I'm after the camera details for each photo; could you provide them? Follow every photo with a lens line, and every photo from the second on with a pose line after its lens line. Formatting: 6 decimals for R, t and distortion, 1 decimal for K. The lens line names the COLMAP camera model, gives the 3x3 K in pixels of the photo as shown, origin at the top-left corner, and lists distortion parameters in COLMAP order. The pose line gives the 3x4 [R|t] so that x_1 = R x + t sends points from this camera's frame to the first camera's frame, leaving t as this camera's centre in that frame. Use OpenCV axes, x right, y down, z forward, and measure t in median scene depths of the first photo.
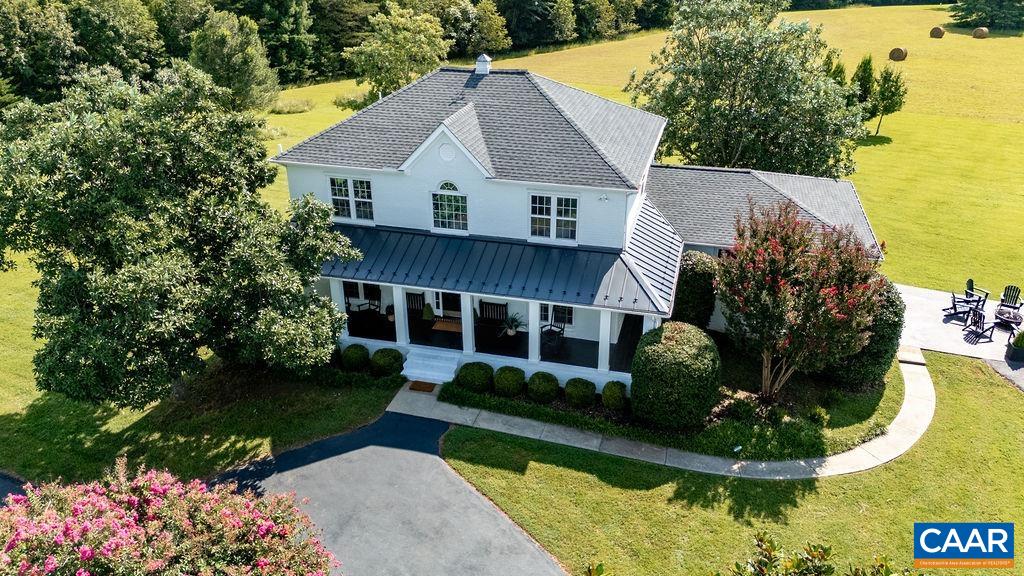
lens RADIAL K [[768.5, 0, 506.1], [0, 768.5, 295.4], [0, 0, 1]] dist [0.050790, -0.029025]
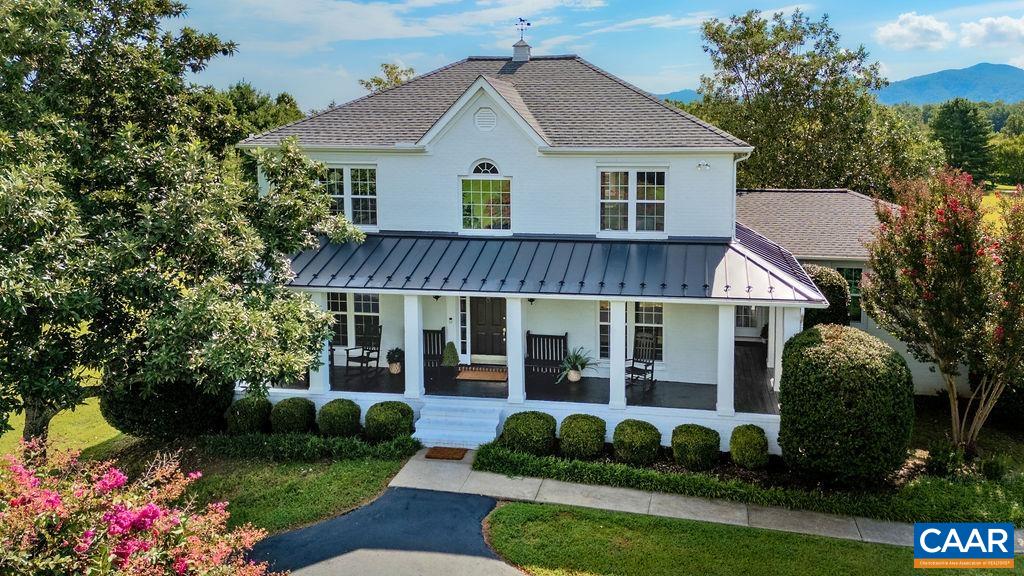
lens RADIAL K [[768.5, 0, 566.8], [0, 768.5, 227.5], [0, 0, 1]] dist [0.050790, -0.029025]
pose [[0.993584, -0.004487, 0.113011, -0.081074], [0.042442, 0.940979, -0.335792, 0.161515], [-0.104835, 0.338434, 0.935132, 0.327544]]
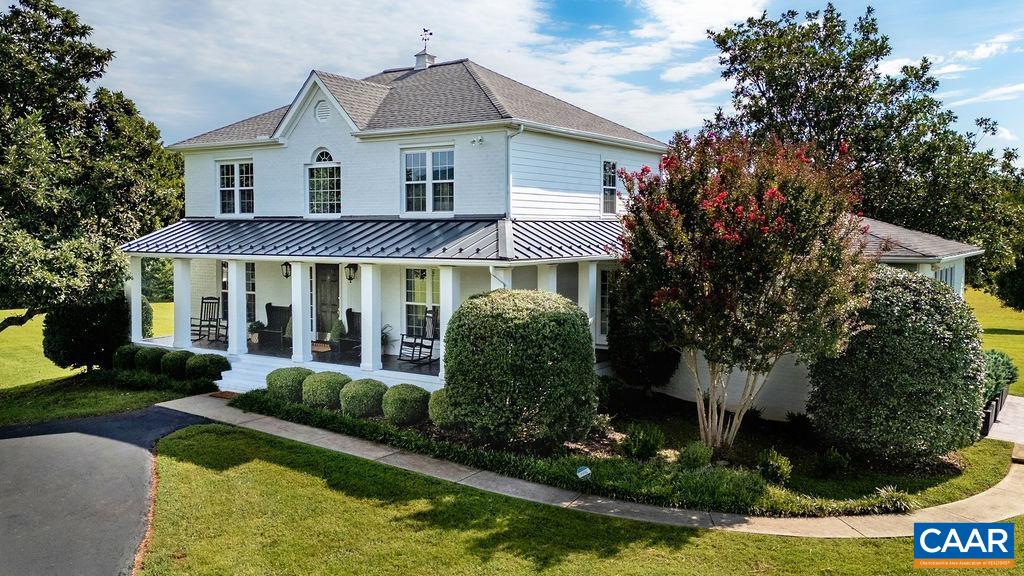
lens RADIAL K [[851.8, 0, 510.8], [0, 851.8, 289.9], [0, 0, 1]] dist [0.038714, 0.011374]
pose [[0.946769, 0.033998, -0.320113, 0.398157], [-0.155230, 0.919373, -0.361465, 0.276817], [0.282014, 0.391915, 0.875712, 0.333374]]
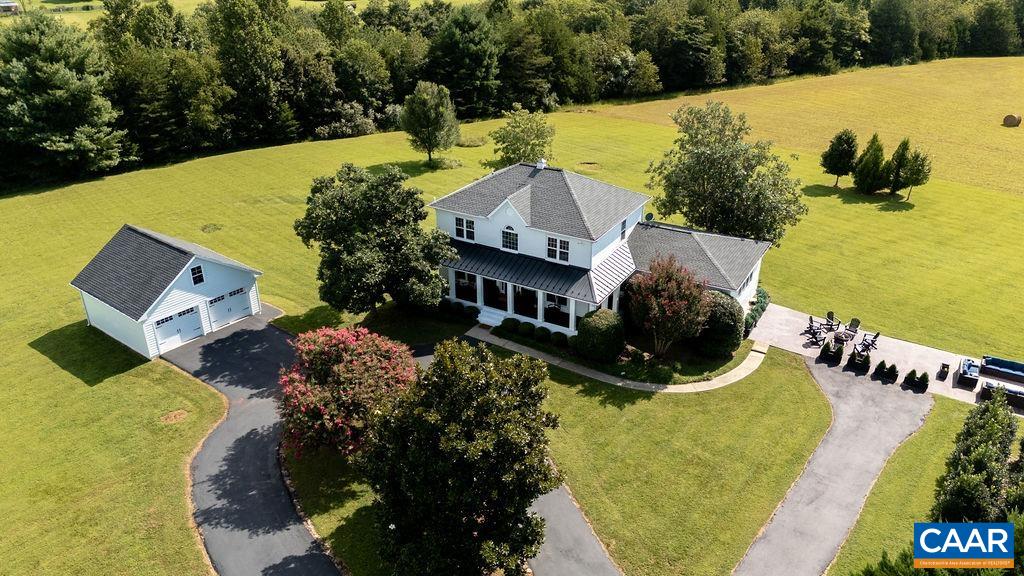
lens RADIAL K [[768.5, 0, 515.7], [0, 768.5, 315.0], [0, 0, 1]] dist [0.050790, -0.029025]
pose [[0.966269, 0.125098, -0.225111, 0.413314], [-0.118009, 0.992005, 0.044730, -0.010161], [0.228906, -0.016656, 0.973306, -0.924372]]
